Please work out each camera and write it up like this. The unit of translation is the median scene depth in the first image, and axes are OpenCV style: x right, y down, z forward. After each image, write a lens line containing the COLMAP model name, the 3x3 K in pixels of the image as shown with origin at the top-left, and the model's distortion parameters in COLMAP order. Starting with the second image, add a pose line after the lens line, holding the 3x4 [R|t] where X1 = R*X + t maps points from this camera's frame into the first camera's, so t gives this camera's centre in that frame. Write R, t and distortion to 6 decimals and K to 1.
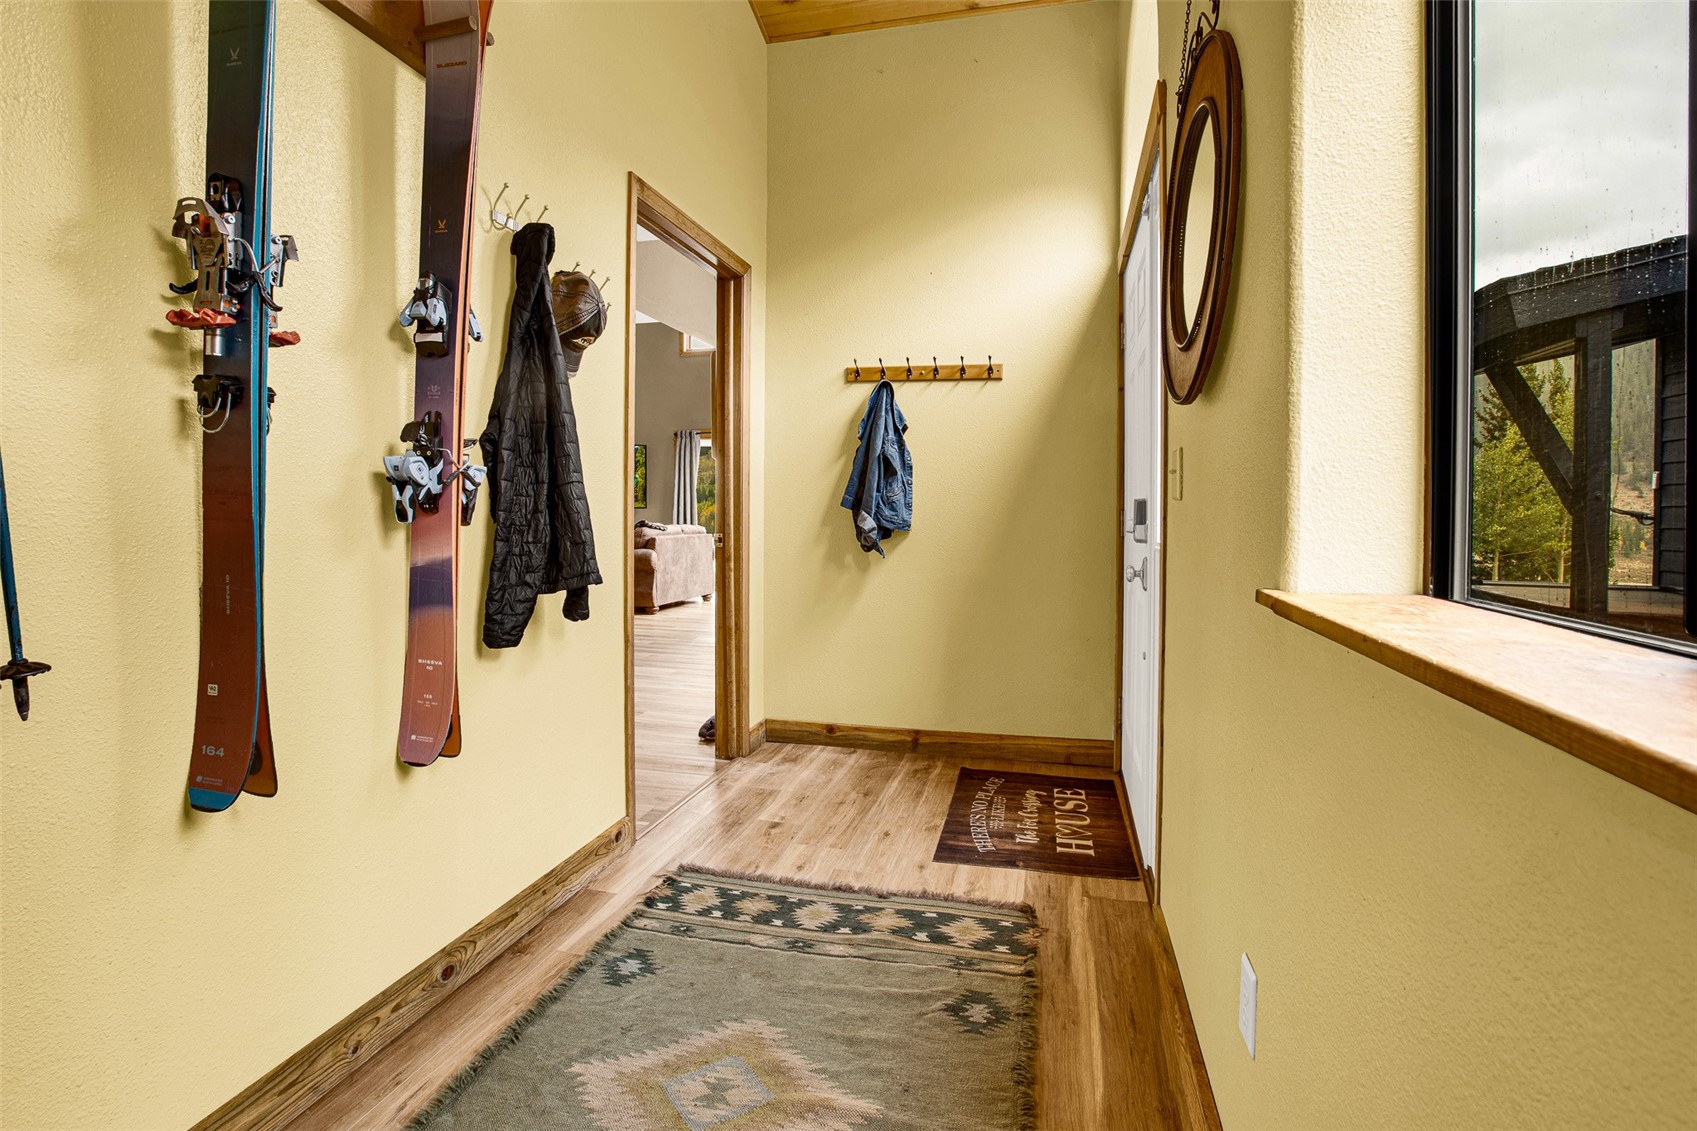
lens RADIAL K [[807.2, 0, 868.8], [0, 807.2, 510.3], [0, 0, 1]] dist [-0.029636, 0.003463]
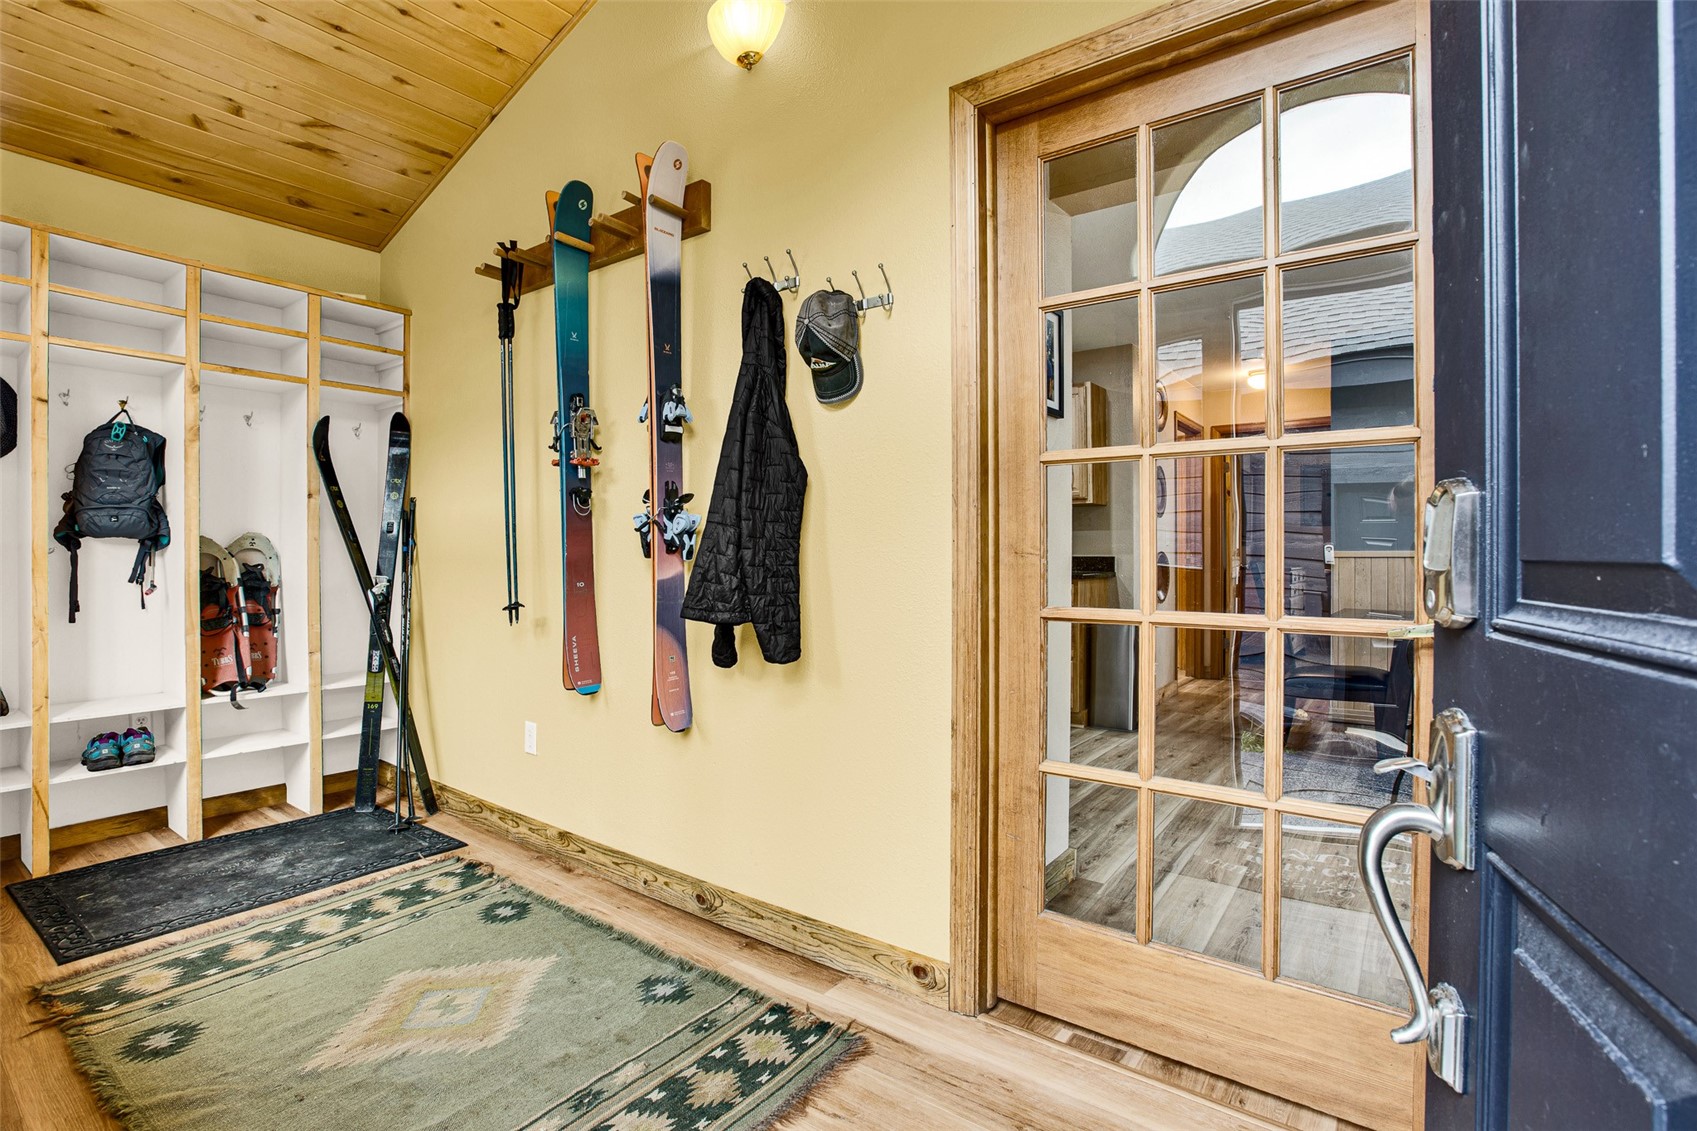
lens RADIAL K [[807.2, 0, 850.8], [0, 807.2, 561.2], [0, 0, 1]] dist [-0.029636, 0.003463]
pose [[-0.399425, -0.004431, -0.916755, 0.500433], [-0.012570, 0.999921, 0.000643, 0.011974], [0.916680, 0.011781, -0.399449, 1.466395]]
